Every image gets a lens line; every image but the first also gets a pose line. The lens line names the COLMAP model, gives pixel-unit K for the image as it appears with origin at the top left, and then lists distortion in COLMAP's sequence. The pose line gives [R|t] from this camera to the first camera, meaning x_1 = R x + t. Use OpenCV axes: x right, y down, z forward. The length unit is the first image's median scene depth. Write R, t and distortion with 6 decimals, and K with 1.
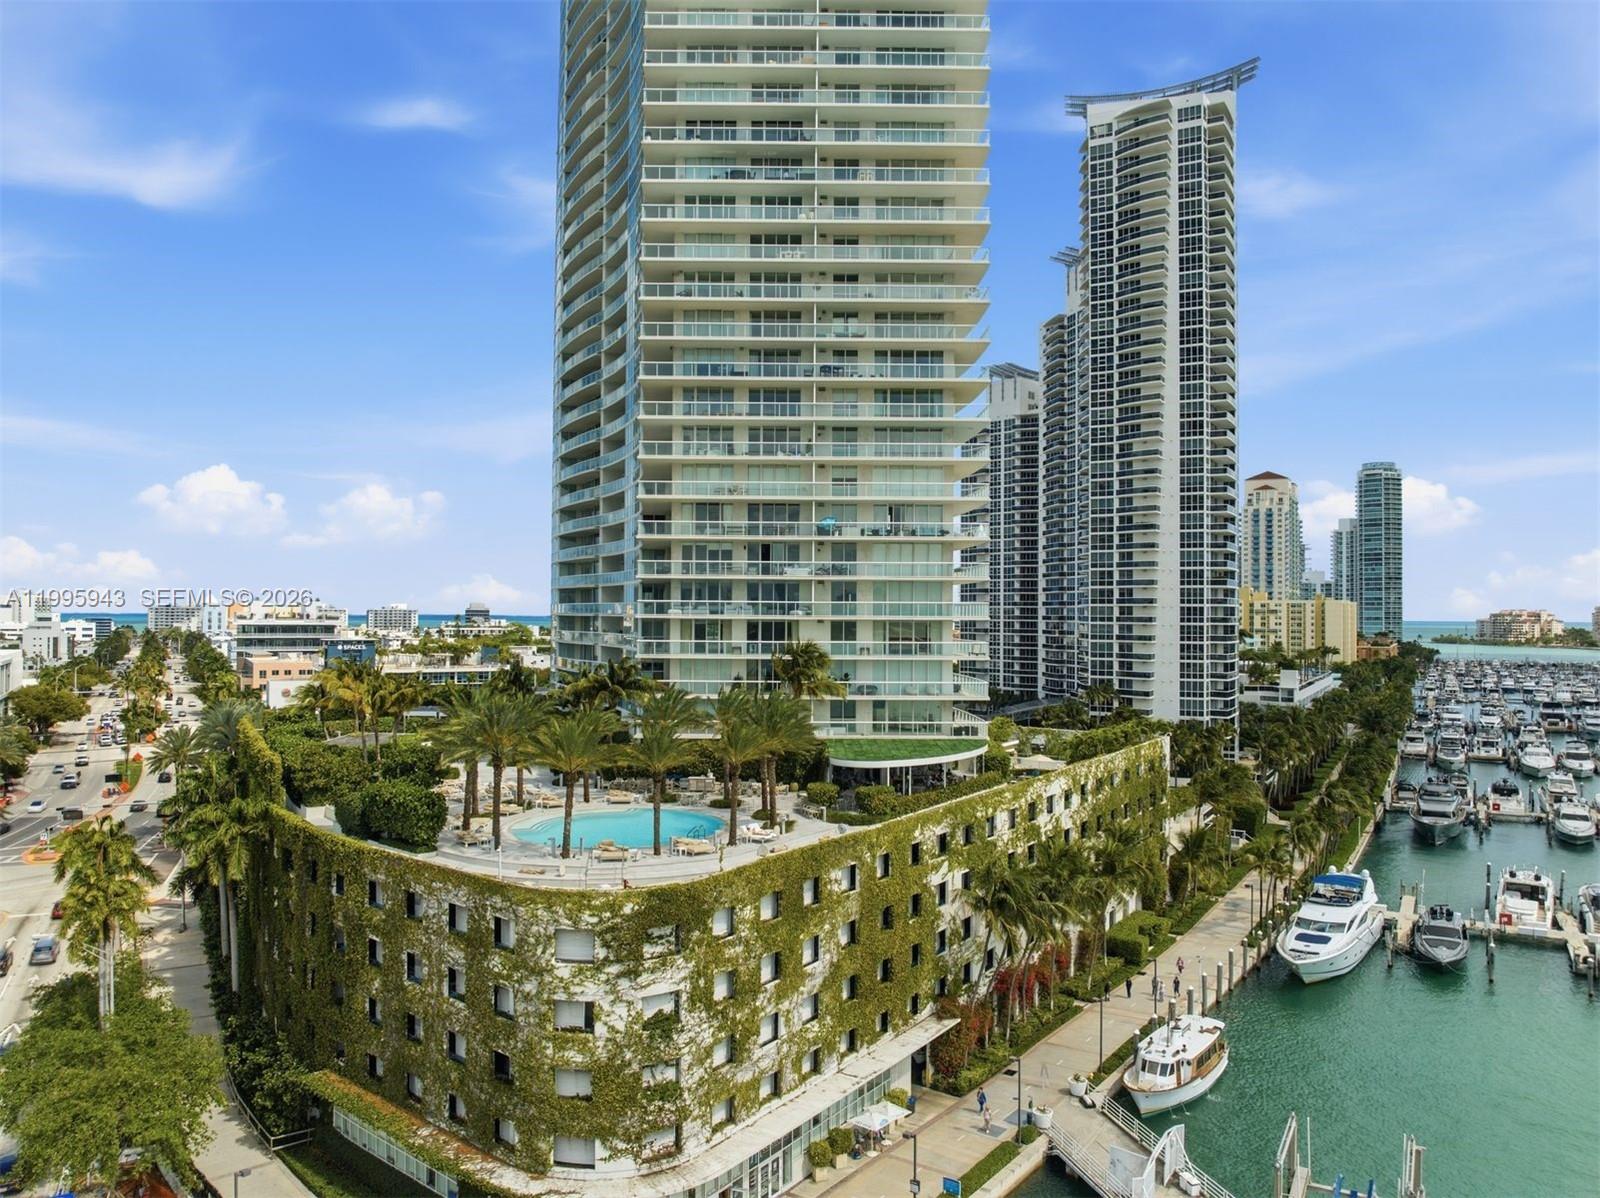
lens RADIAL K [[1108.4, 0, 710.6], [0, 1108.4, 601.6], [0, 0, 1]] dist [-0.044285, 0.000477]
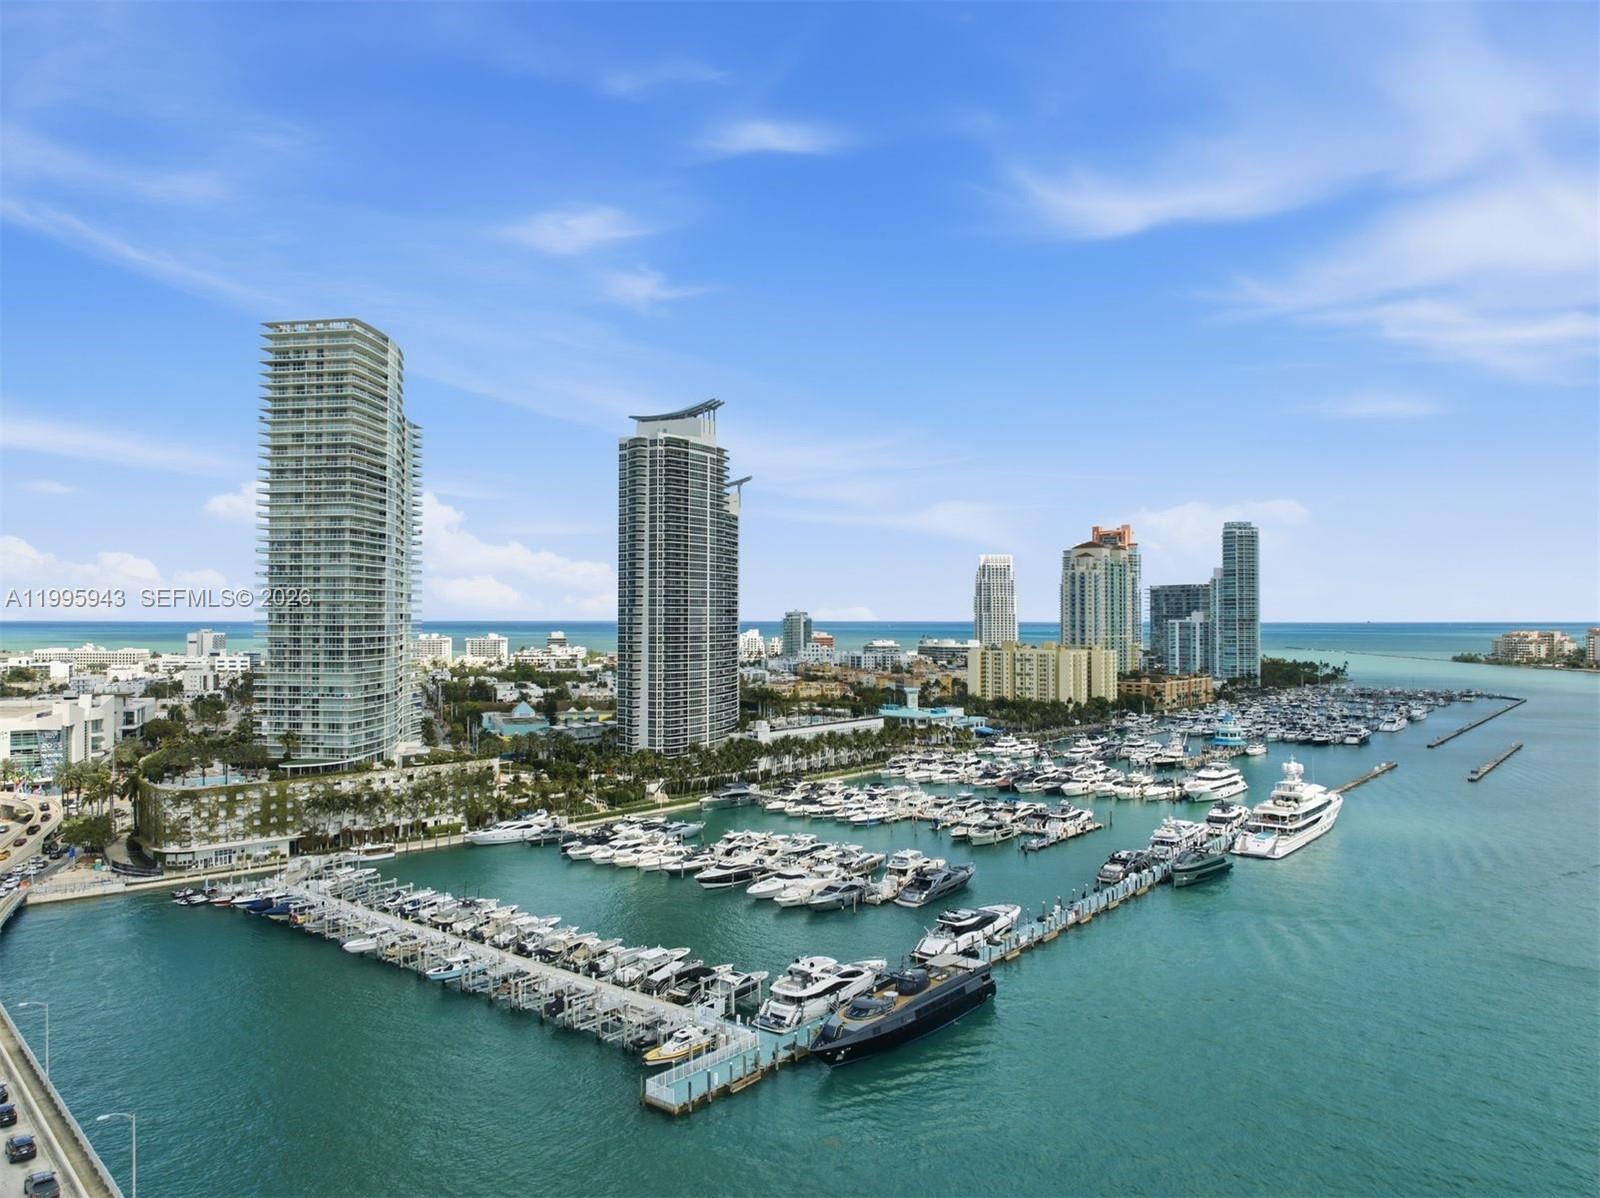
lens RADIAL K [[1108.4, 0, 710.6], [0, 1108.4, 601.6], [0, 0, 1]] dist [-0.044285, 0.000477]
pose [[0.985188, -0.007818, -0.171297, 1.748697], [0.007981, 0.999968, 0.000264, -0.316759], [0.171290, -0.001627, 0.985219, -1.914164]]
